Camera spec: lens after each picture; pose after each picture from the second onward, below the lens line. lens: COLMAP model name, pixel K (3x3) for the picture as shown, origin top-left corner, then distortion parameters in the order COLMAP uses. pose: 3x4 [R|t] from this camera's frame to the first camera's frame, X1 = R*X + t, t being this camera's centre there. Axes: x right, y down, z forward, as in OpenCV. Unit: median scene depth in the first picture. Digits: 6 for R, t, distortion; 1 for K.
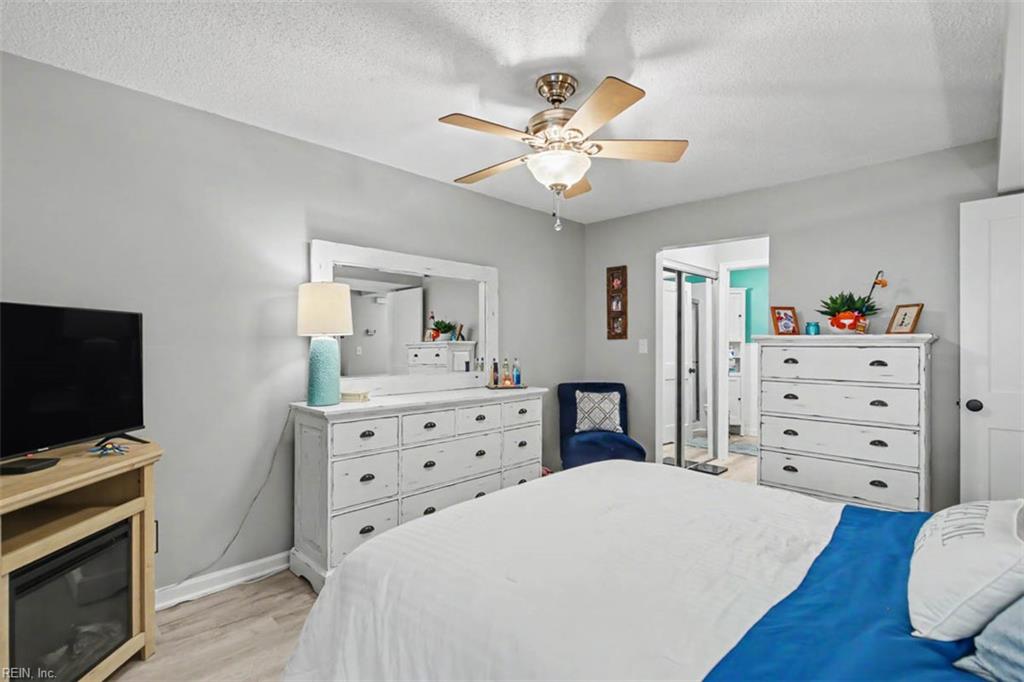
lens RADIAL K [[479.2, 0, 518.2], [0, 479.2, 343.0], [0, 0, 1]] dist [0.005841, 0.001981]
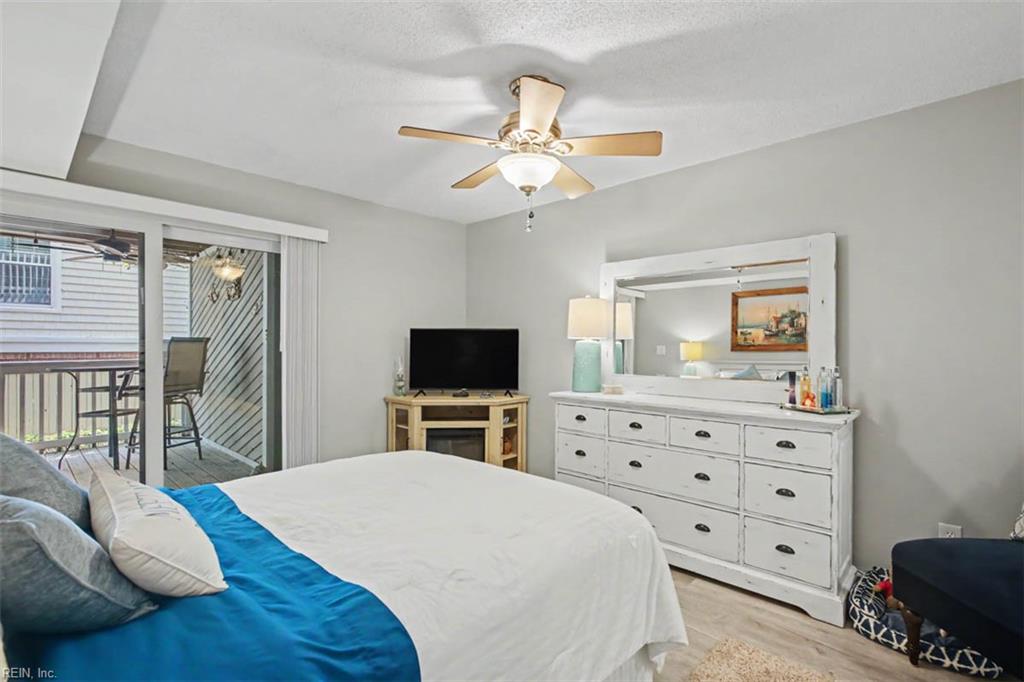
lens RADIAL K [[479.2, 0, 532.8], [0, 479.2, 343.8], [0, 0, 1]] dist [0.005841, 0.001981]
pose [[0.037104, 0.007065, -0.999286, 0.835399], [0.000829, 0.999974, 0.007101, -0.010567], [0.999311, -0.001092, 0.037098, 0.748649]]
